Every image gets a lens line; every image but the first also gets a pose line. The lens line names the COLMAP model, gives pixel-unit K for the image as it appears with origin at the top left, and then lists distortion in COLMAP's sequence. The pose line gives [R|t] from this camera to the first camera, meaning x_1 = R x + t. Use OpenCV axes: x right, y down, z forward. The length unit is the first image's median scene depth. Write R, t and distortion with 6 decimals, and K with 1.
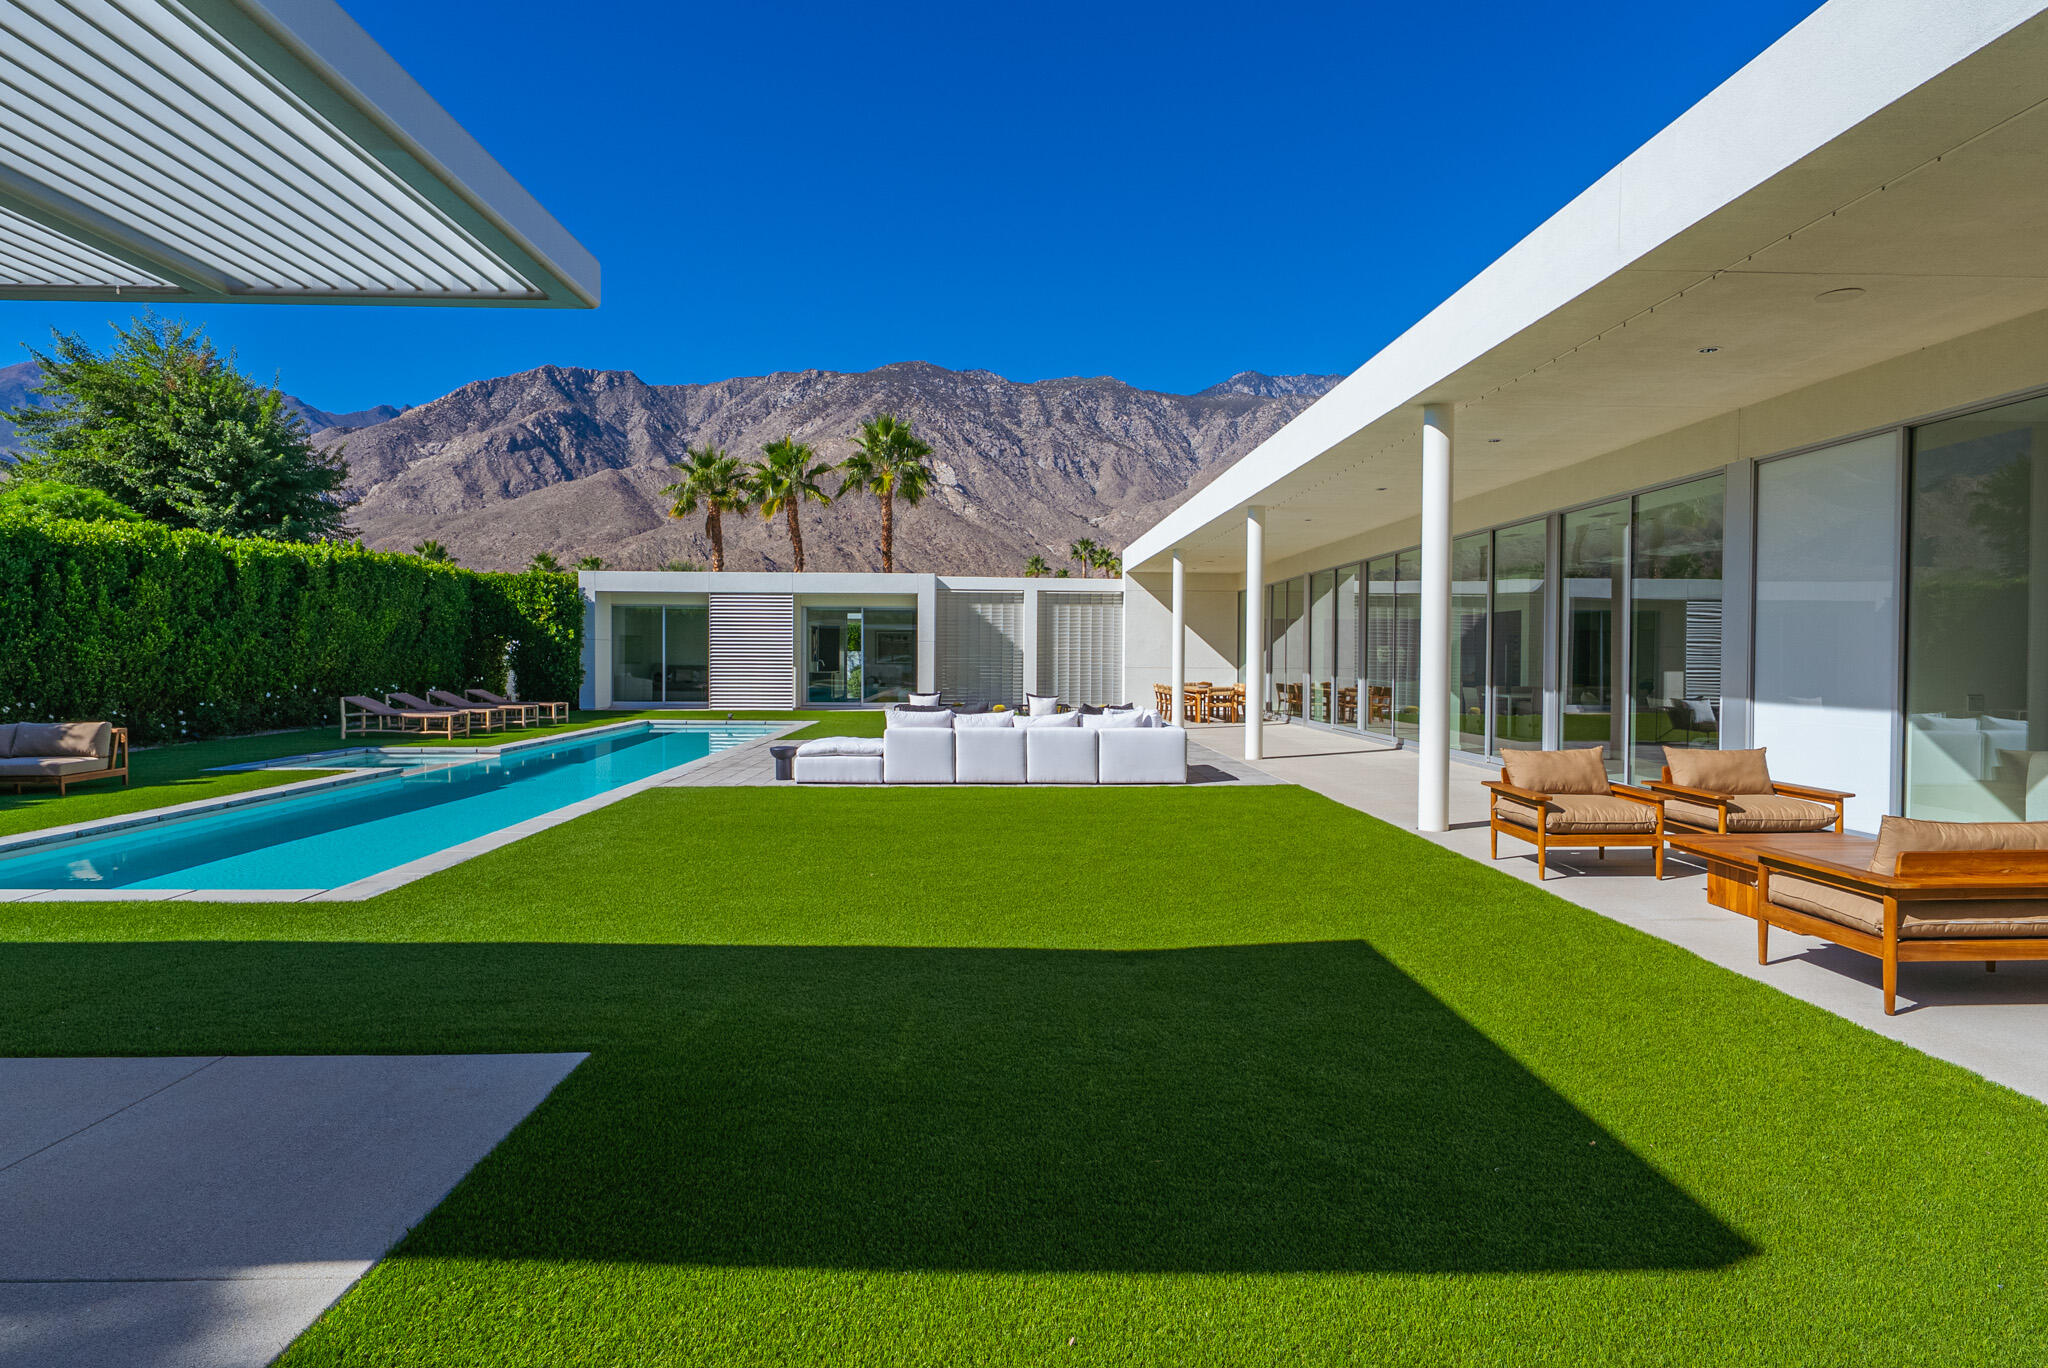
lens RADIAL K [[1098.2, 0, 1018.1], [0, 1098.2, 678.3], [0, 0, 1]] dist [0.000004, 0.000763]
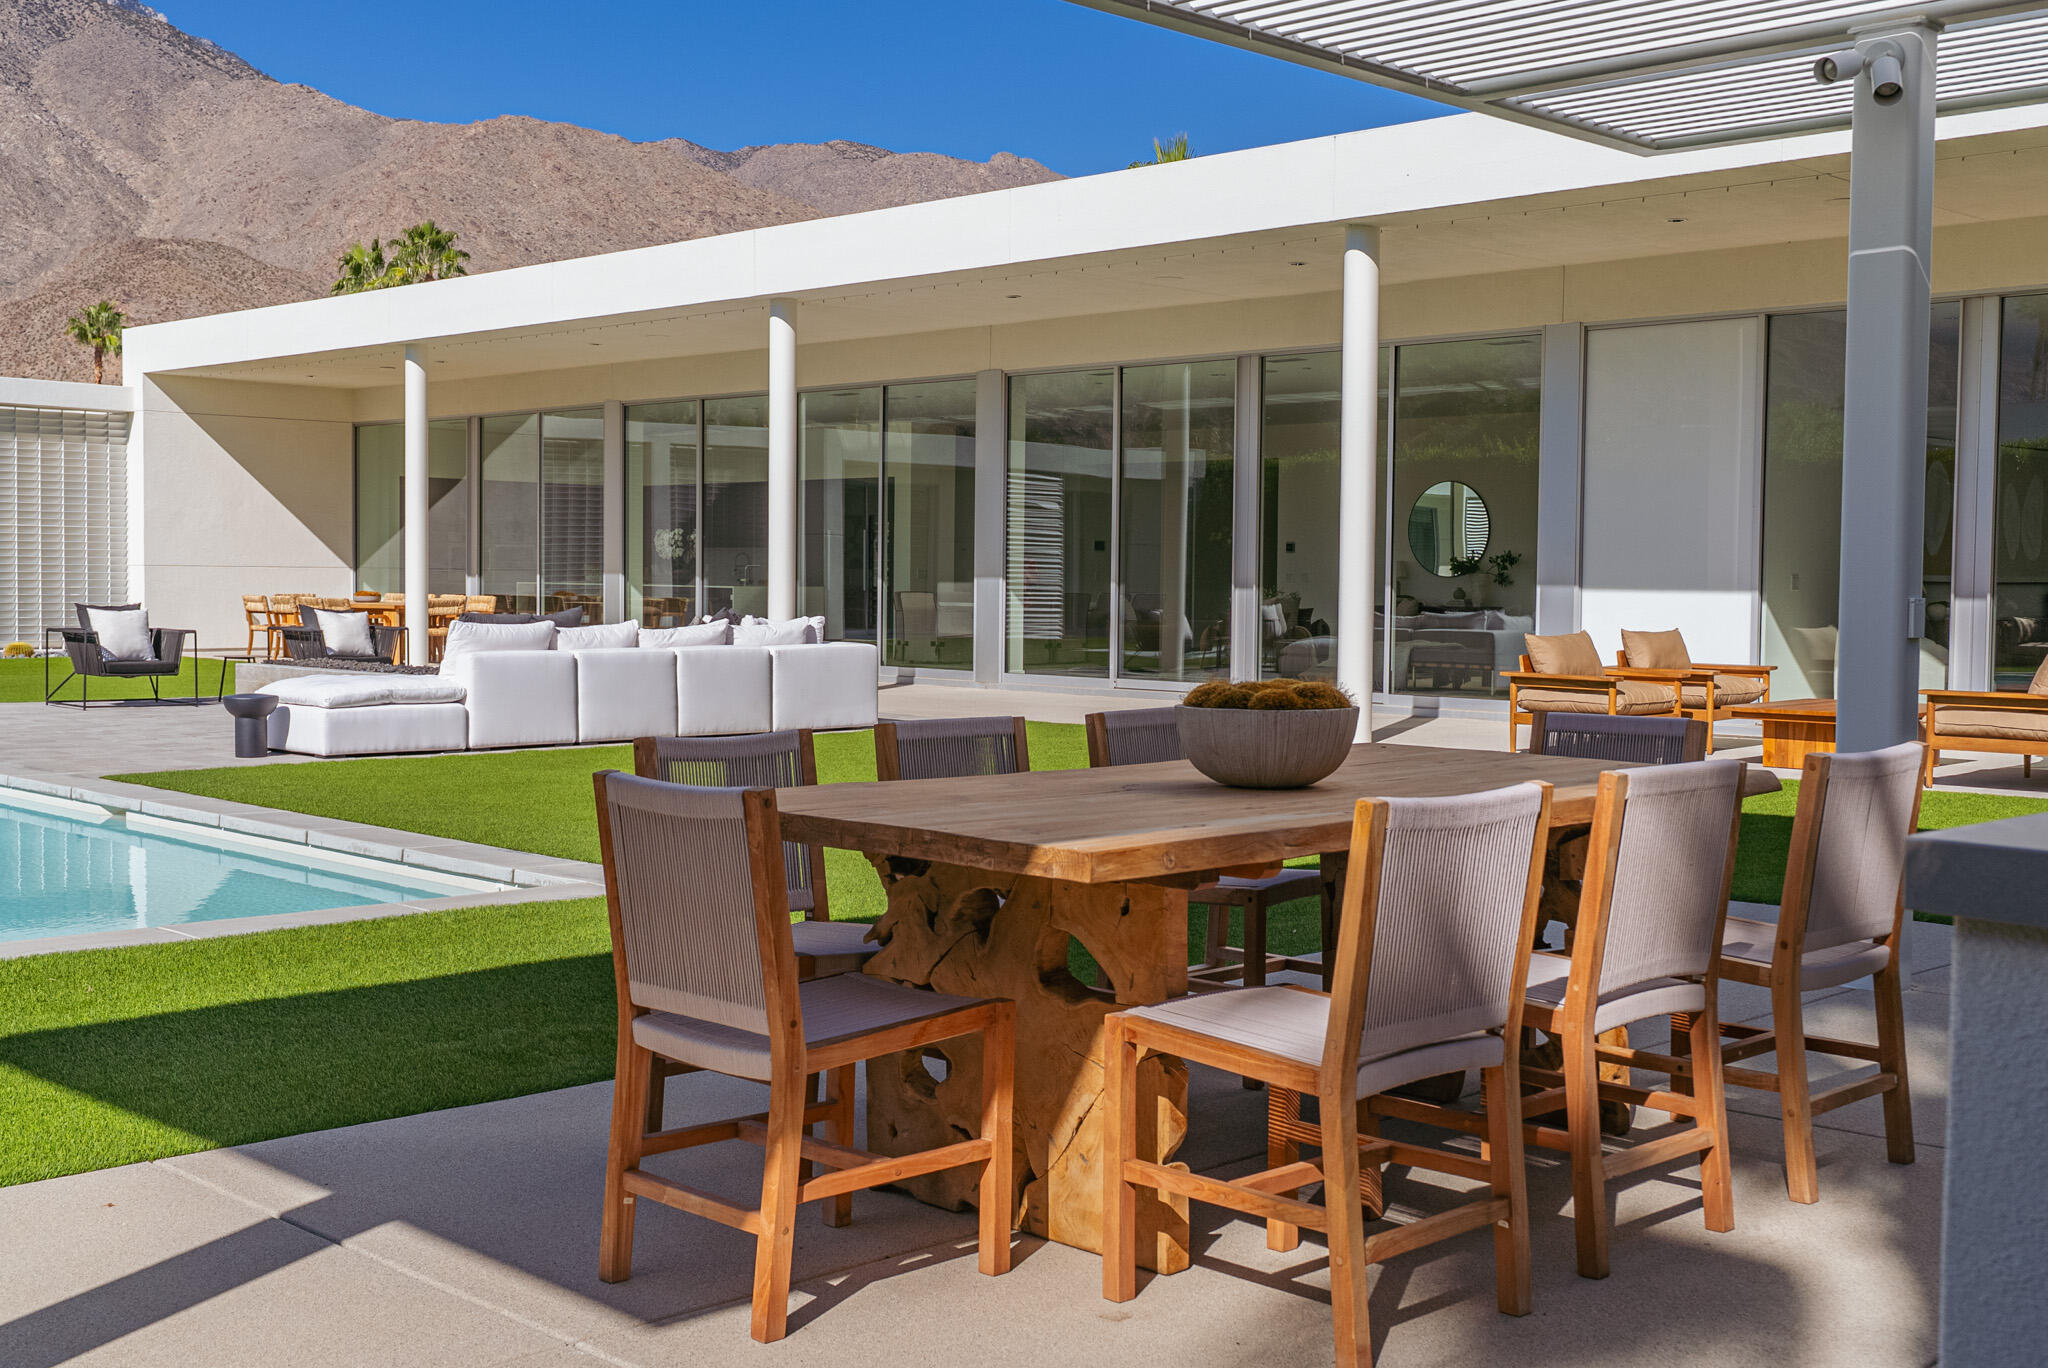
lens RADIAL K [[2241.7, 0, 1020.9], [0, 2241.7, 676.5], [0, 0, 1]] dist [0.012274, 0.000000]
pose [[0.727775, -0.028321, 0.685231, -0.325699], [0.007356, 0.999412, 0.033493, 0.009763], [-0.685777, -0.019335, 0.727555, -0.017631]]
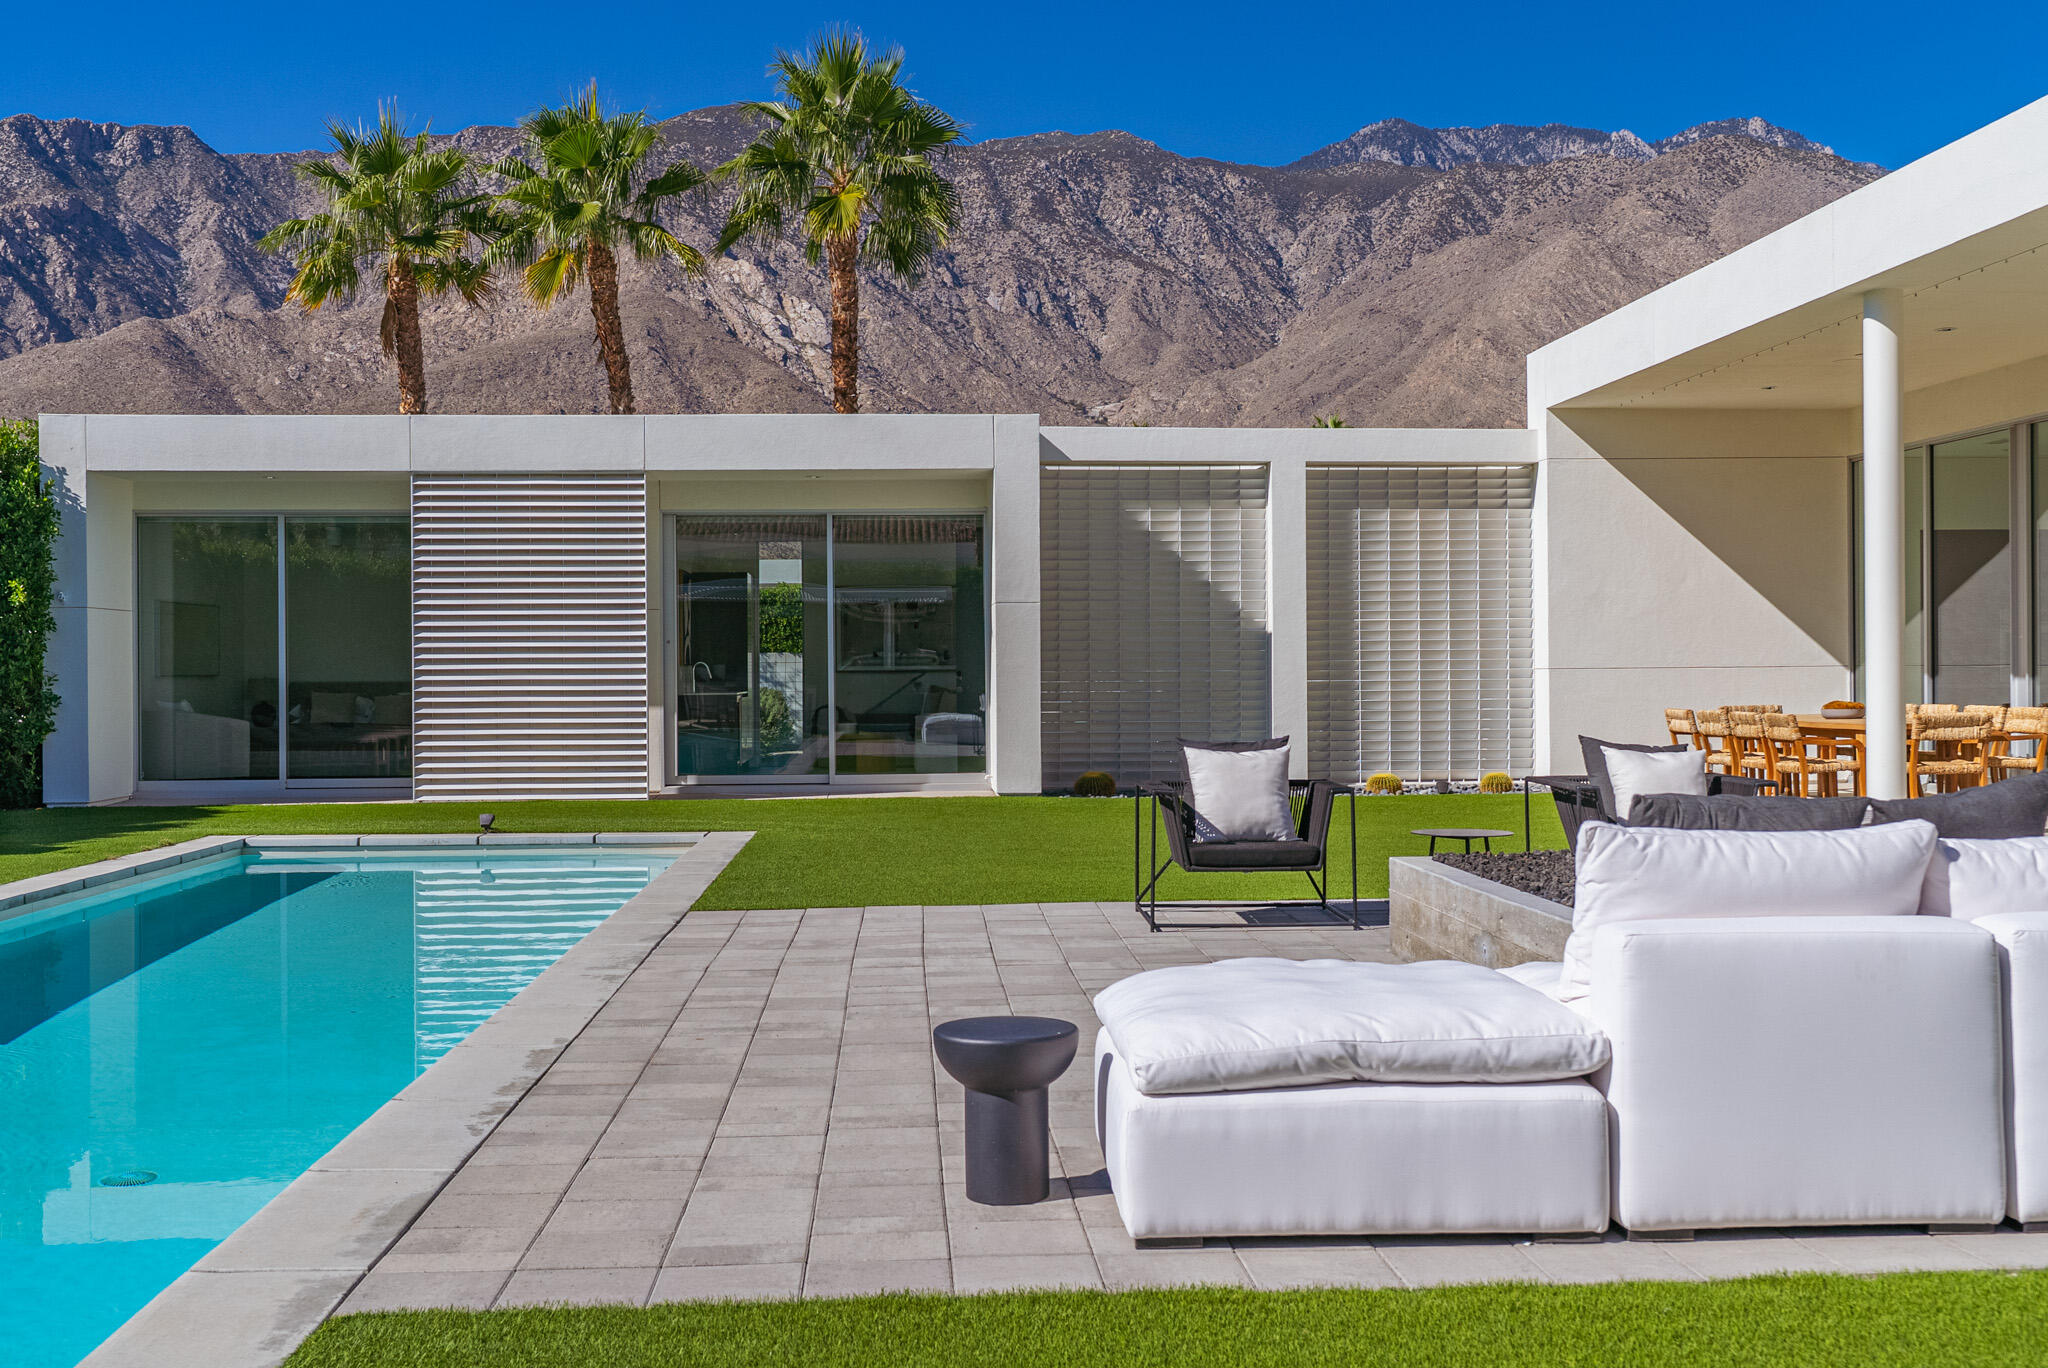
lens RADIAL K [[2144.4, 0, 1009.7], [0, 2144.4, 679.3], [0, 0, 1]] dist [0.000871, 0.000000]
pose [[0.999567, -0.013140, 0.026326, -0.105807], [0.013625, 0.999740, -0.018308, 0.004631], [-0.026079, 0.018659, 0.999486, 0.299078]]
